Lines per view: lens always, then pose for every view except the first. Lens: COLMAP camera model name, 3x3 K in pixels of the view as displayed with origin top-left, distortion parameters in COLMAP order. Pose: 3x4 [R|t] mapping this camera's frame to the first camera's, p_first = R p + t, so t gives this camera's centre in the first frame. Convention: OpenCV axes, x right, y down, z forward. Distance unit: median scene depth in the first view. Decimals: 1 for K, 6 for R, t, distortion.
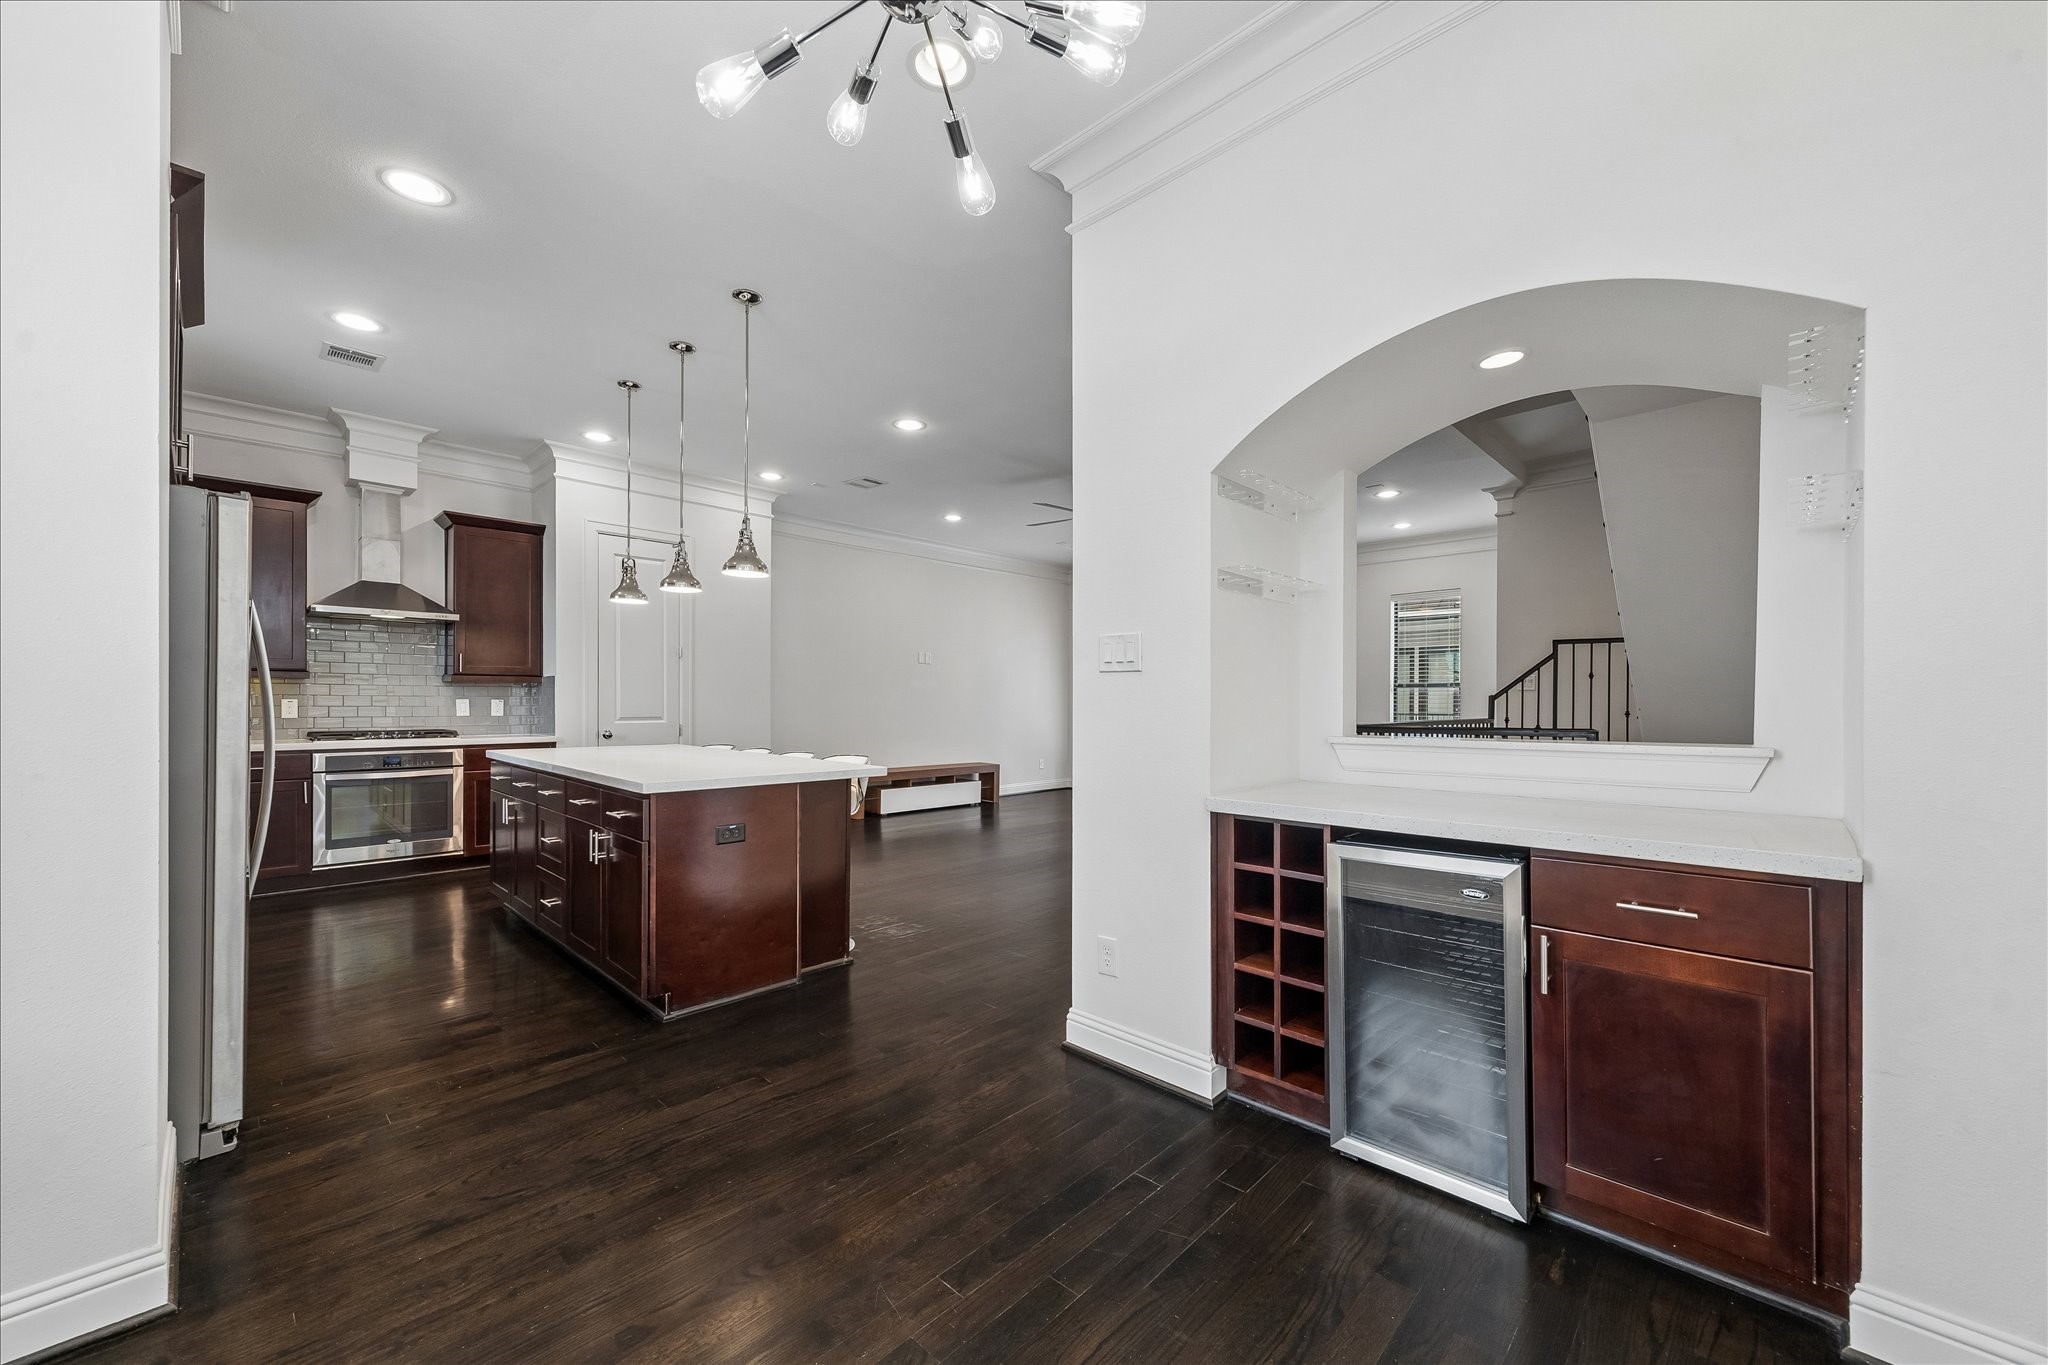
lens RADIAL K [[791.8, 0, 1026.3], [0, 791.8, 690.1], [0, 0, 1]] dist [-0.002610, -0.000196]
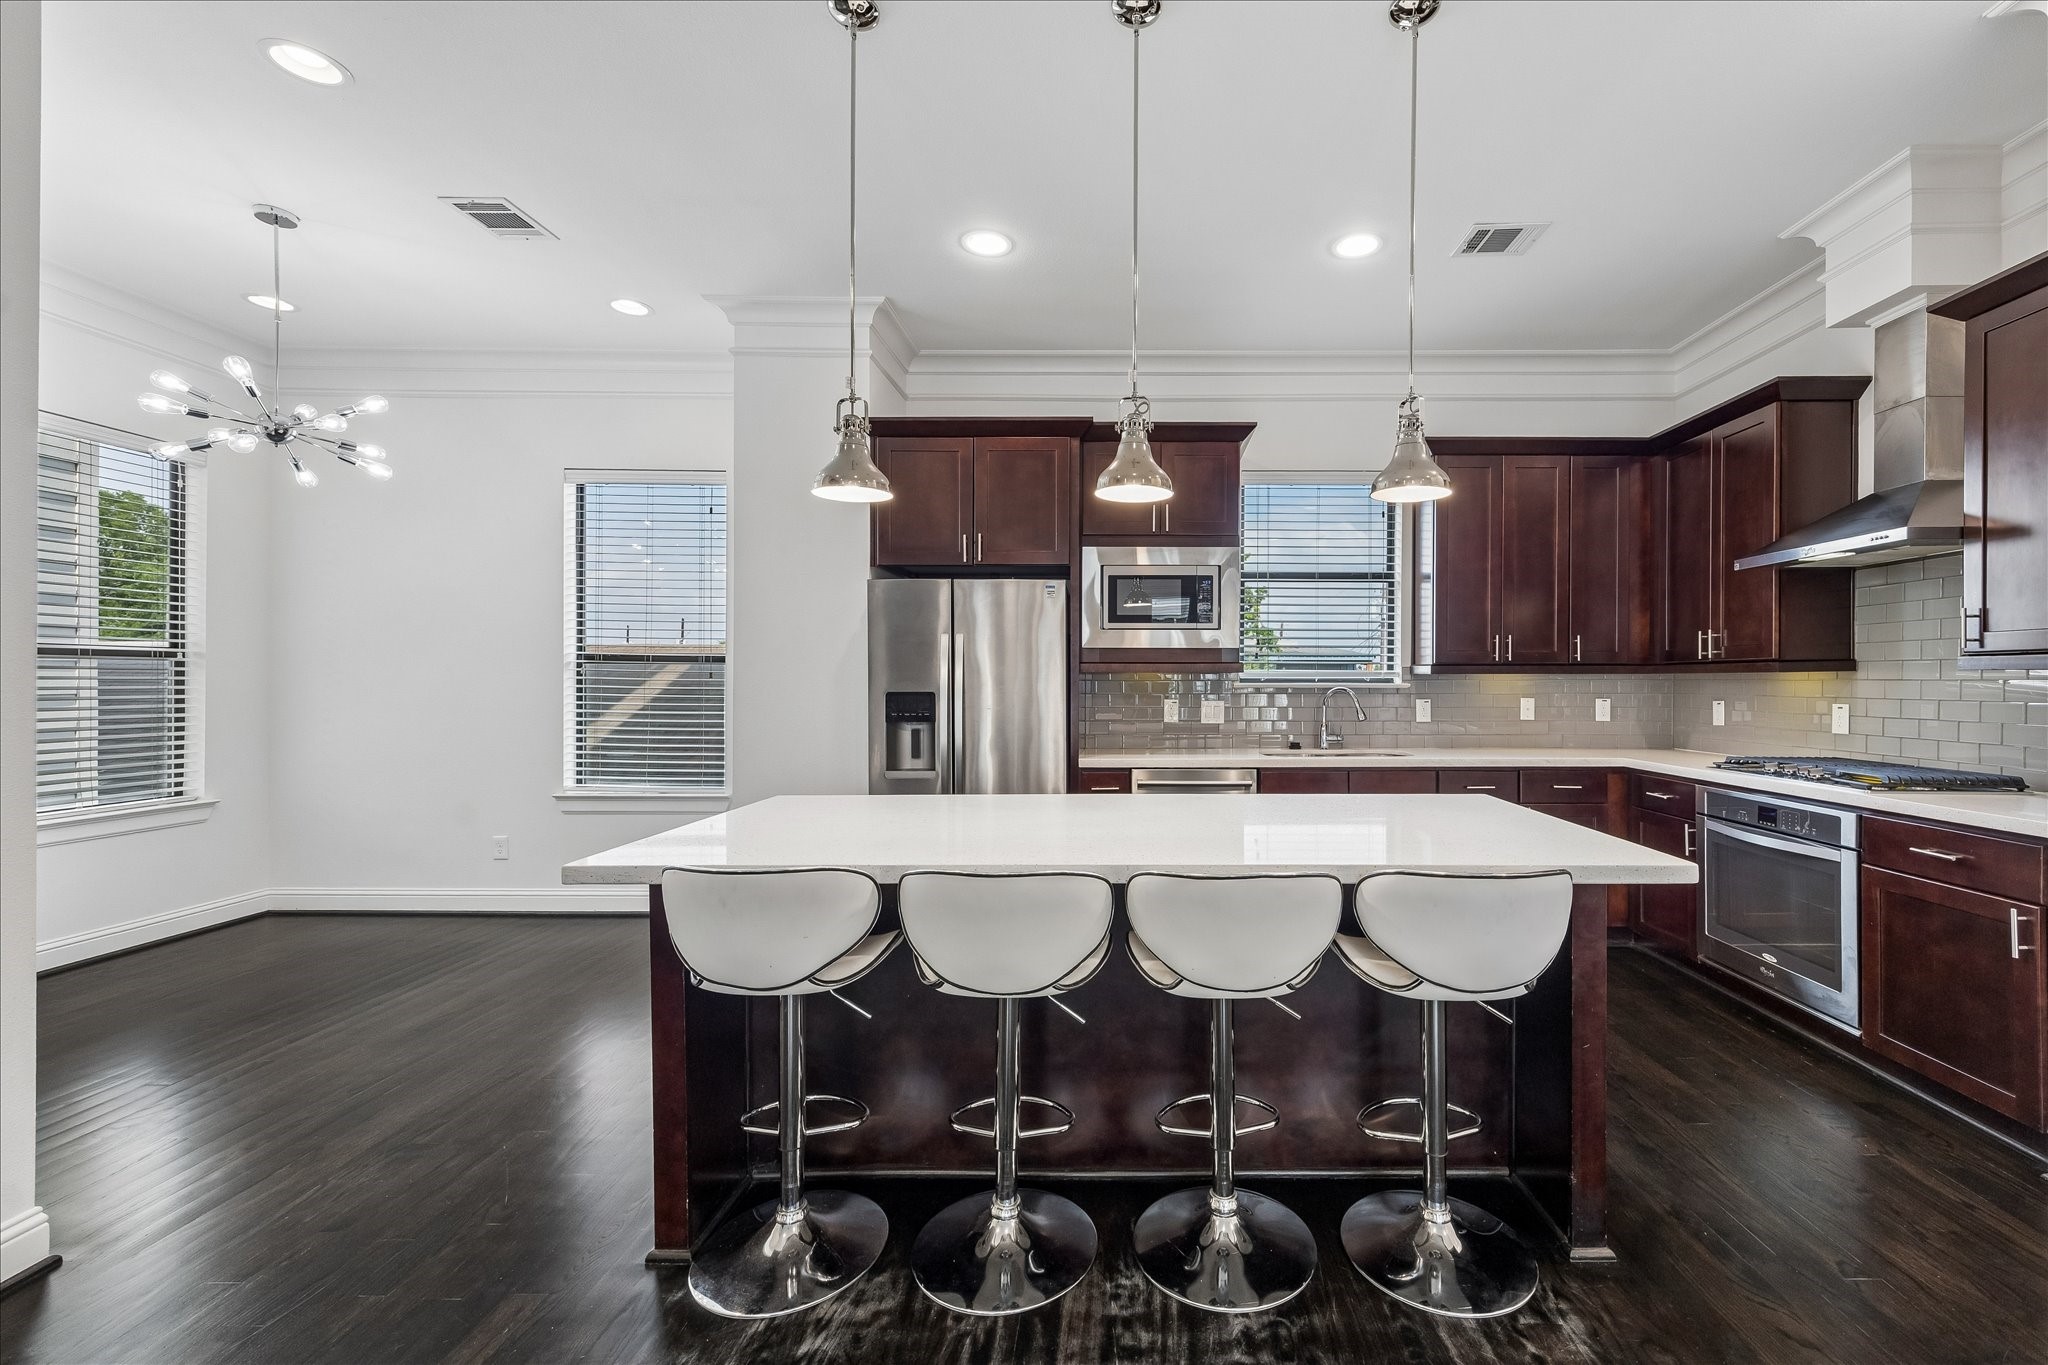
lens RADIAL K [[850.3, 0, 1130.5], [0, 850.3, 682.2], [0, 0, 1]] dist [0.009296, 0.000098]
pose [[-0.715480, -0.015914, -0.698452, -0.031953], [-0.007229, 0.999856, -0.015375, 0.004785], [0.698596, -0.005951, -0.715492, 0.659142]]
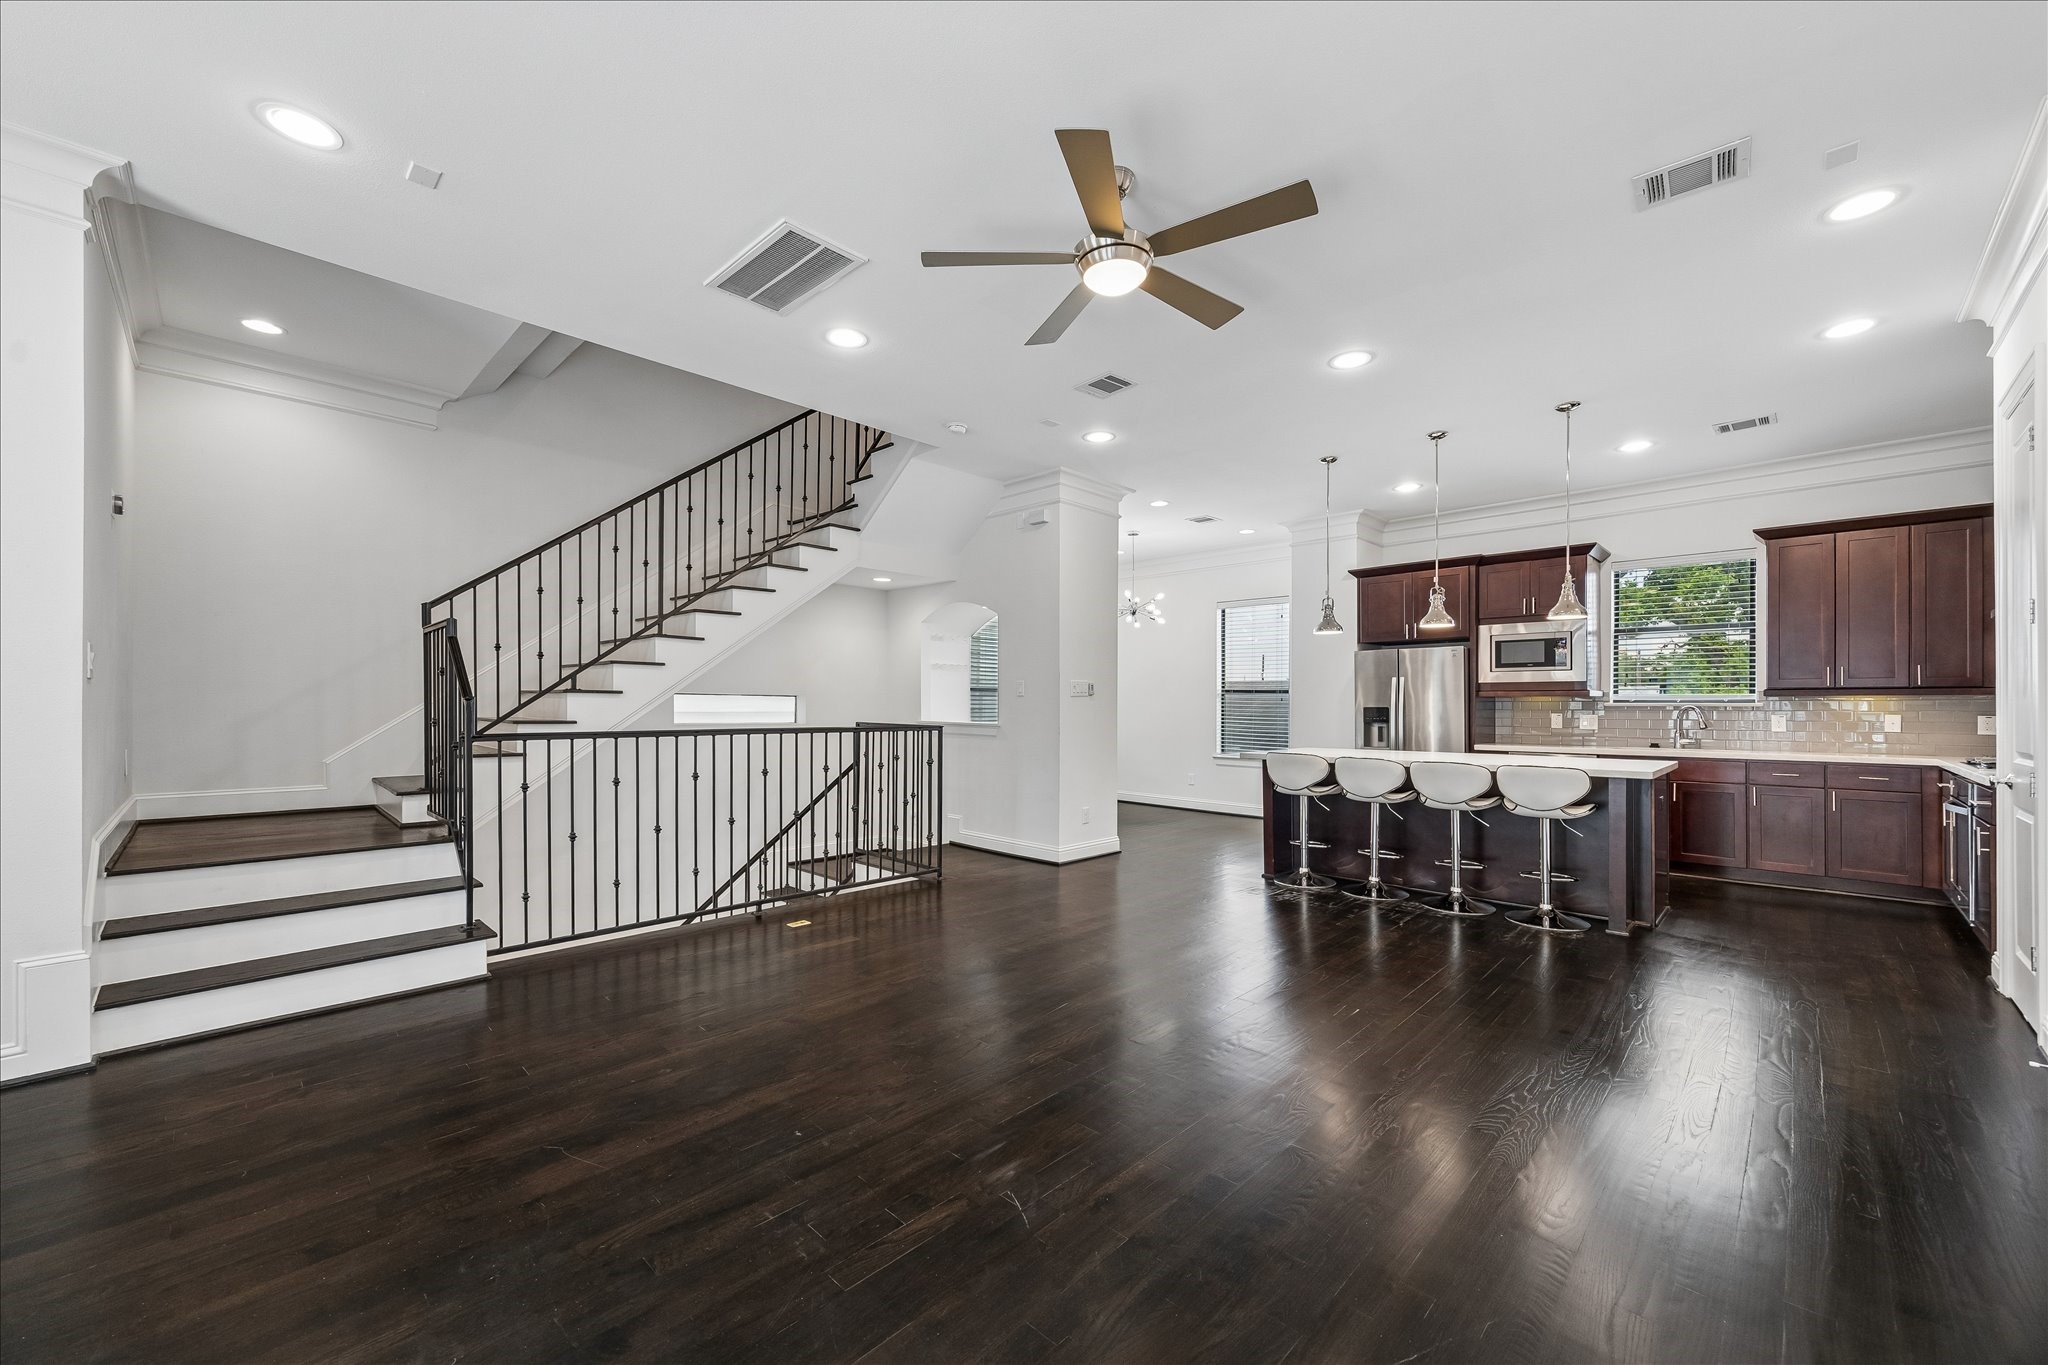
lens RADIAL K [[791.8, 0, 1032.3], [0, 791.8, 701.9], [0, 0, 1]] dist [-0.002610, -0.000196]
pose [[-0.999846, -0.015689, -0.007925, 0.099444], [-0.015608, 0.999826, -0.010171, 0.012006], [0.008084, -0.010046, -0.999917, 1.070551]]
